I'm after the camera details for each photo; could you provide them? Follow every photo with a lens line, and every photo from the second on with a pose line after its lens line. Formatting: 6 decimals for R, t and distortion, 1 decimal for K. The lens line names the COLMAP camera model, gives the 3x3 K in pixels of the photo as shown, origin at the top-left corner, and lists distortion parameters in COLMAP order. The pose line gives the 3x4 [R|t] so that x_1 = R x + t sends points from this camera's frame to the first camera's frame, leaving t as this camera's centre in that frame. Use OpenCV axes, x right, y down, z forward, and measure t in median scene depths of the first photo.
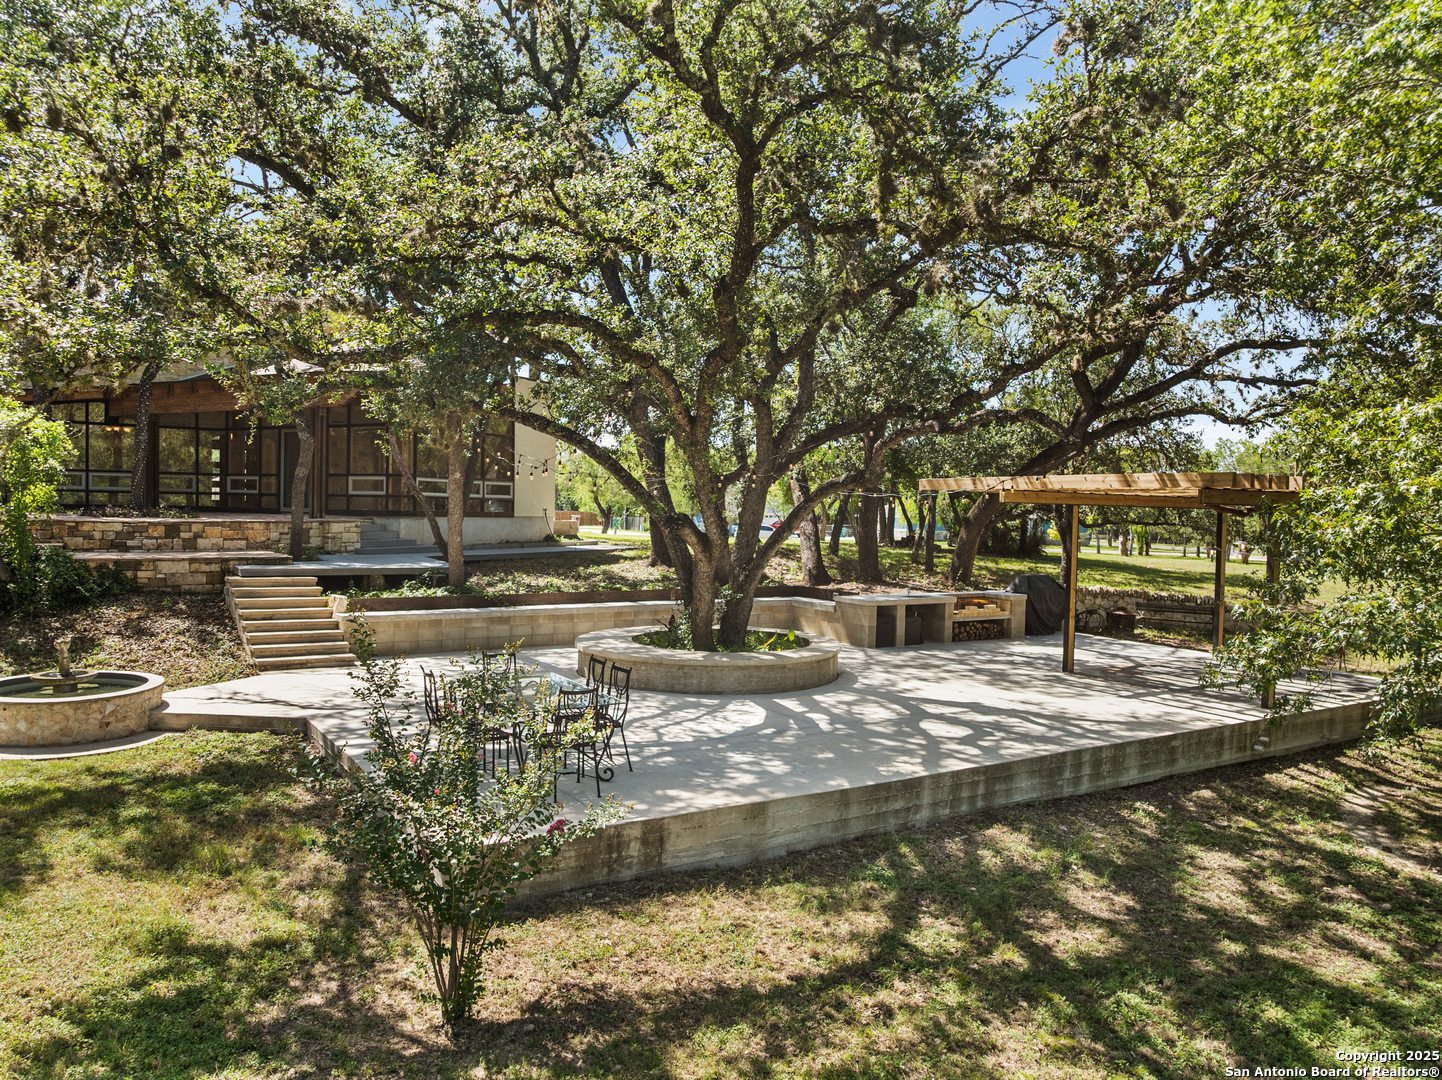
lens RADIAL K [[1024.6, 0, 719.4], [0, 1024.6, 540.2], [0, 0, 1]] dist [-0.052426, 0.013921]
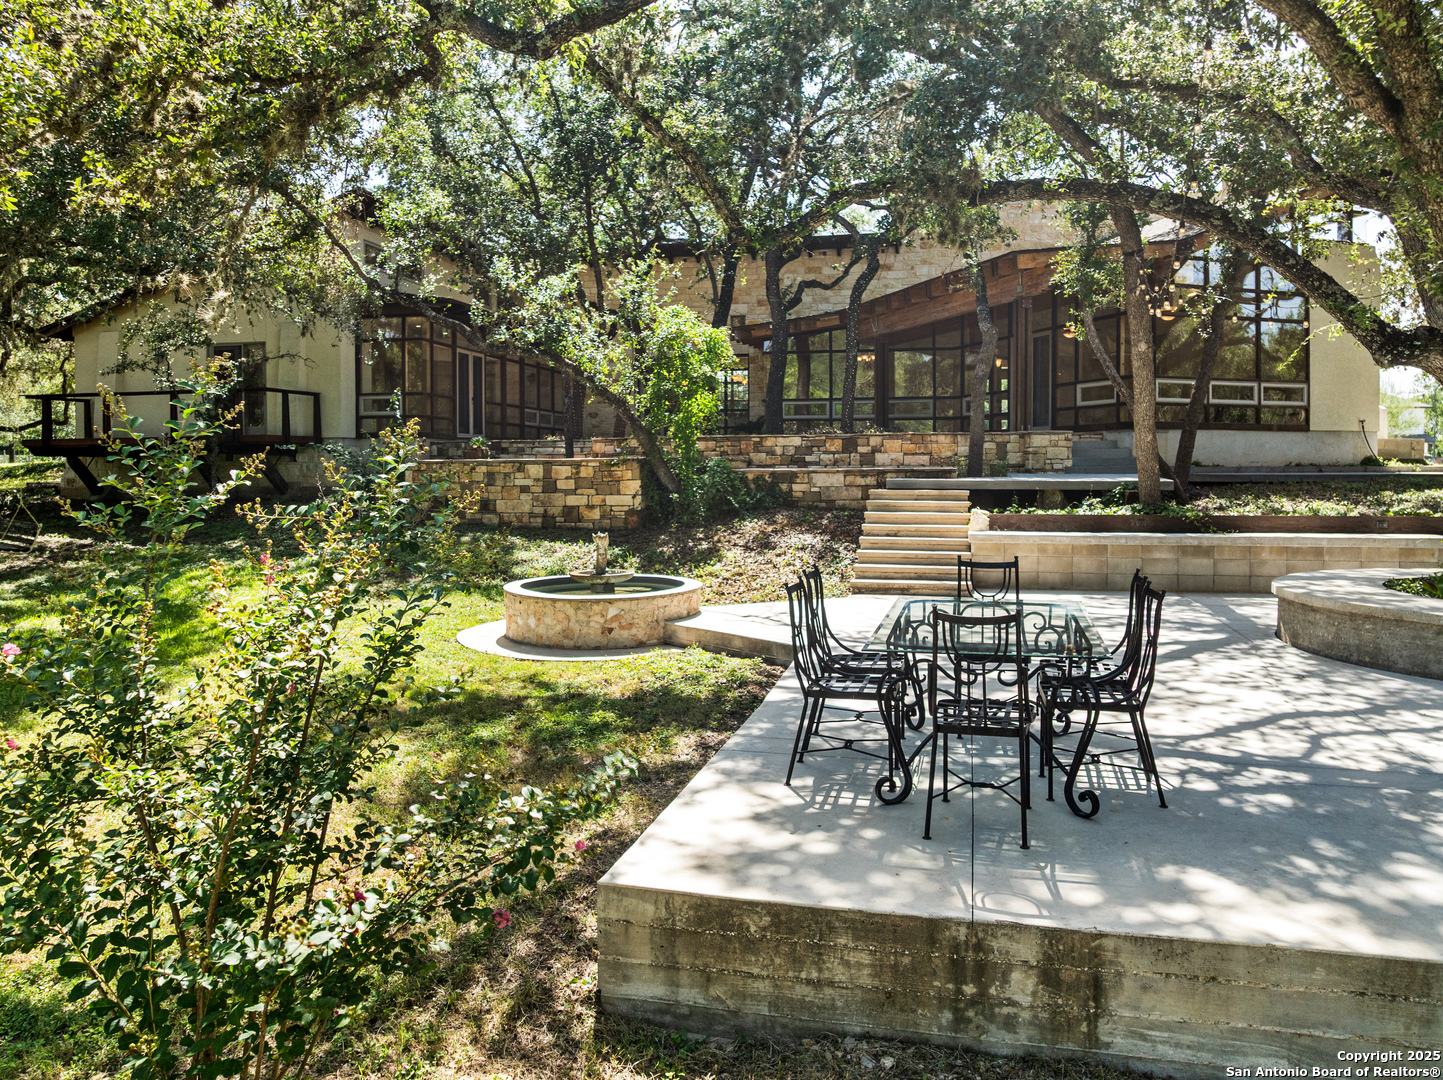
lens RADIAL K [[1025.4, 0, 725.3], [0, 1025.4, 536.1], [0, 0, 1]] dist [-0.052426, 0.013921]
pose [[0.679238, 0.025461, -0.733476, 0.072679], [-0.003976, 0.999511, 0.031014, 0.050448], [0.733907, -0.018149, 0.679008, 0.319003]]
